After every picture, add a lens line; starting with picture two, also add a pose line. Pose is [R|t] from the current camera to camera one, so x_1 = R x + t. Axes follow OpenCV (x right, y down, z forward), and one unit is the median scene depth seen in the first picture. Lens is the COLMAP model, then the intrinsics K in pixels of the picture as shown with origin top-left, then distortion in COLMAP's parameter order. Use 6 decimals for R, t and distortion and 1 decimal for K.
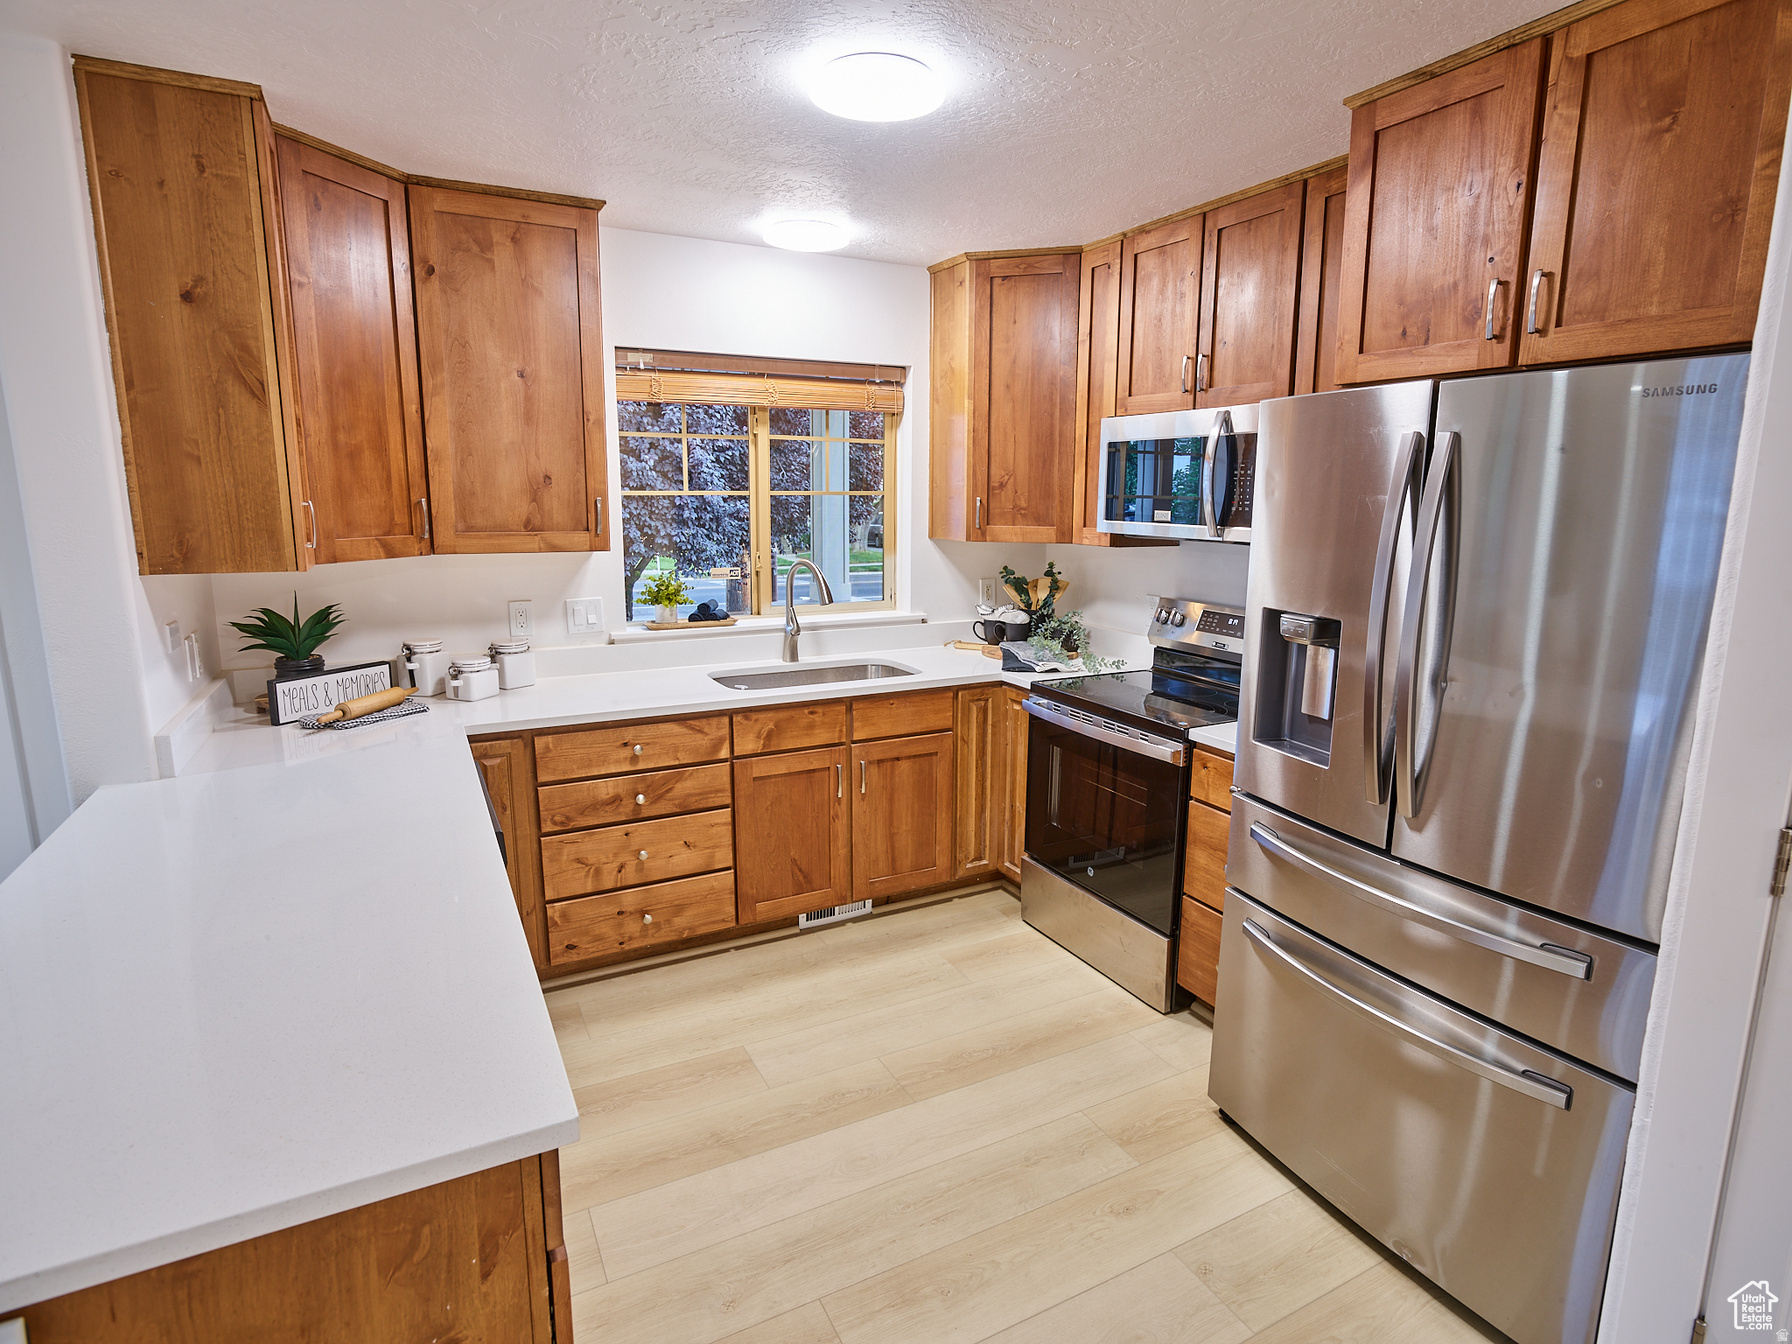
lens RADIAL K [[948.4, 0, 919.7], [0, 948.4, 662.2], [0, 0, 1]] dist [-0.032035, 0.017367]
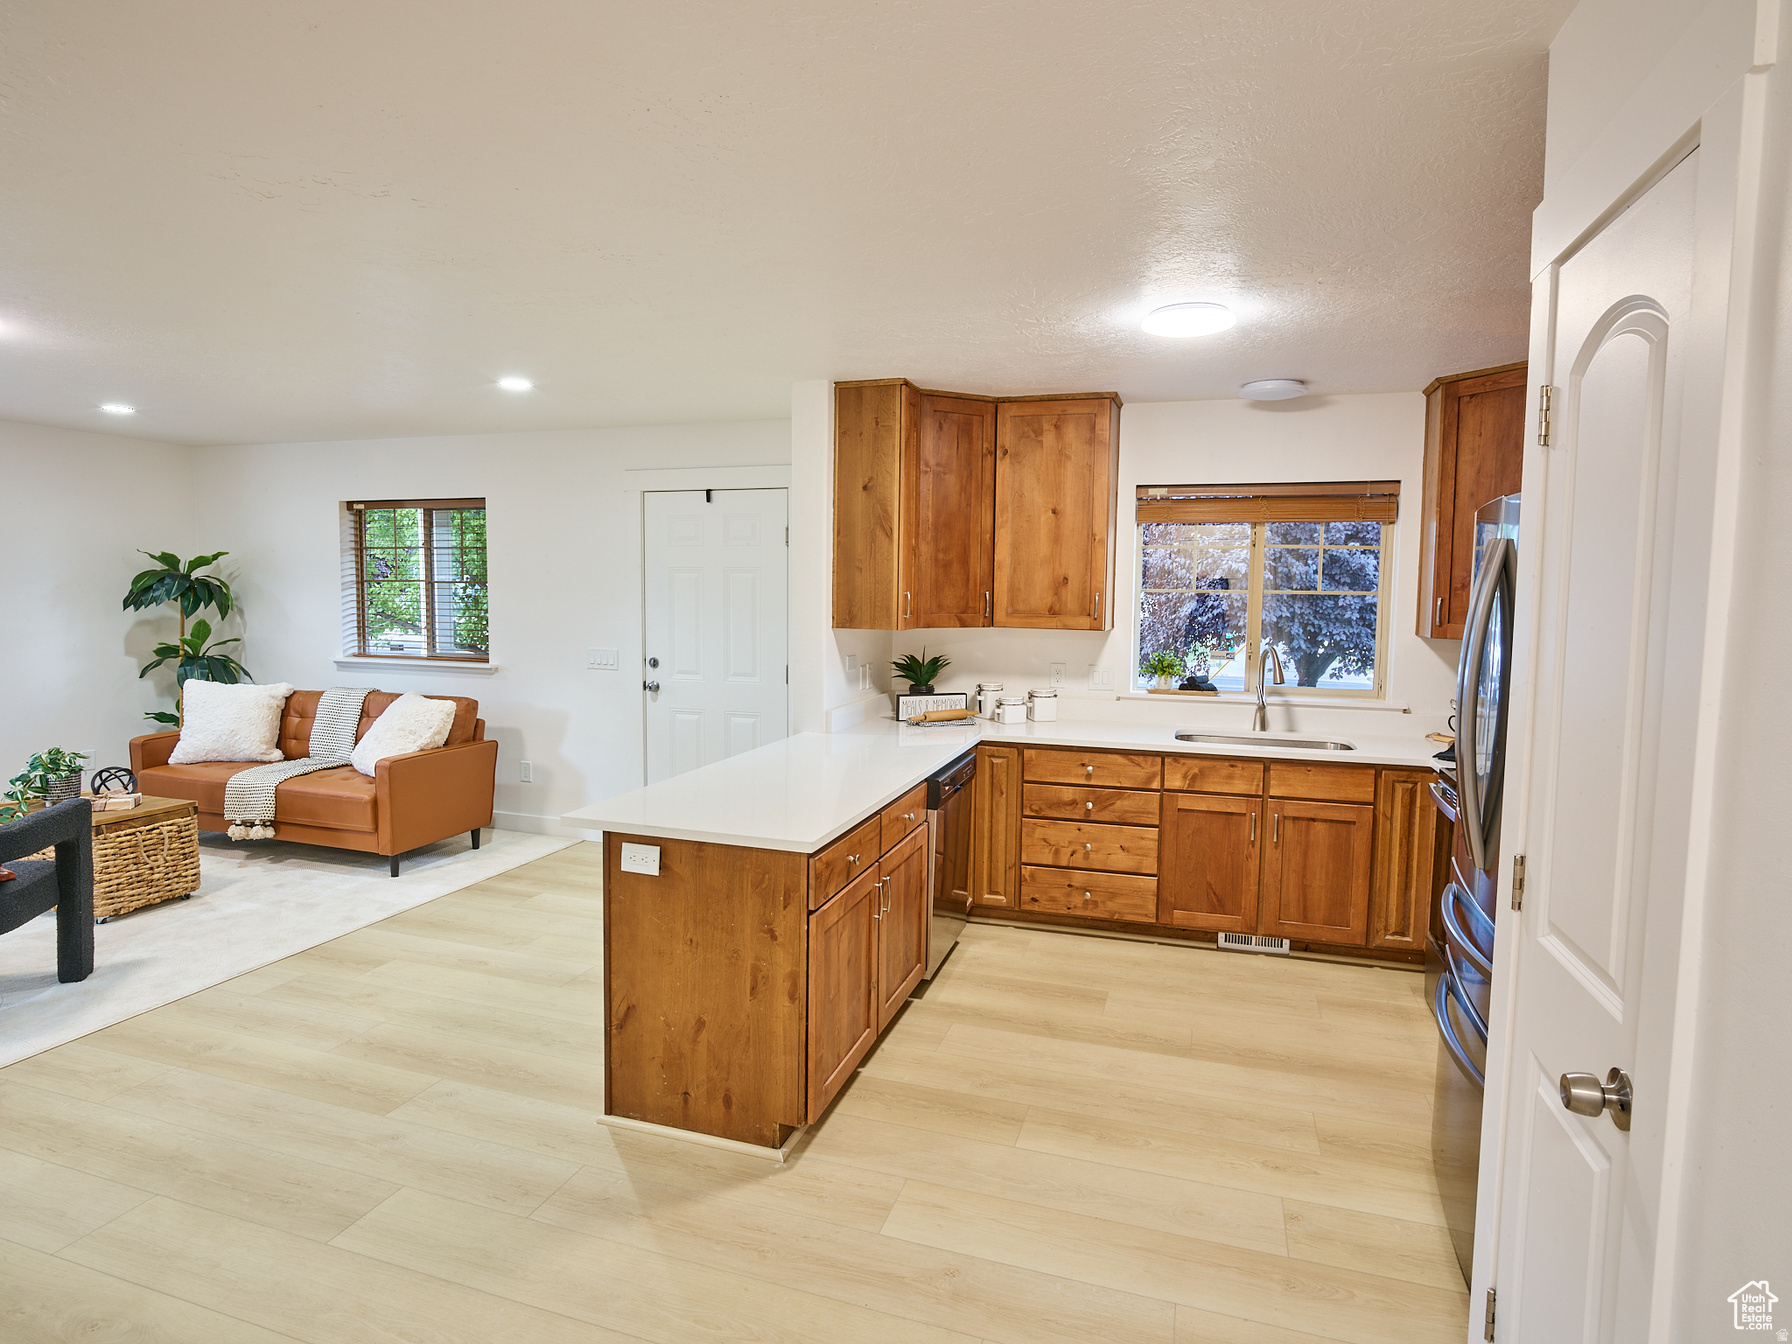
lens RADIAL K [[948.4, 0, 919.7], [0, 948.4, 662.2], [0, 0, 1]] dist [-0.032035, 0.017367]
pose [[0.705396, 0.057316, -0.706492, 0.486416], [-0.132264, 0.989862, -0.051754, 0.038979], [0.696363, 0.129951, 0.705826, -0.183316]]
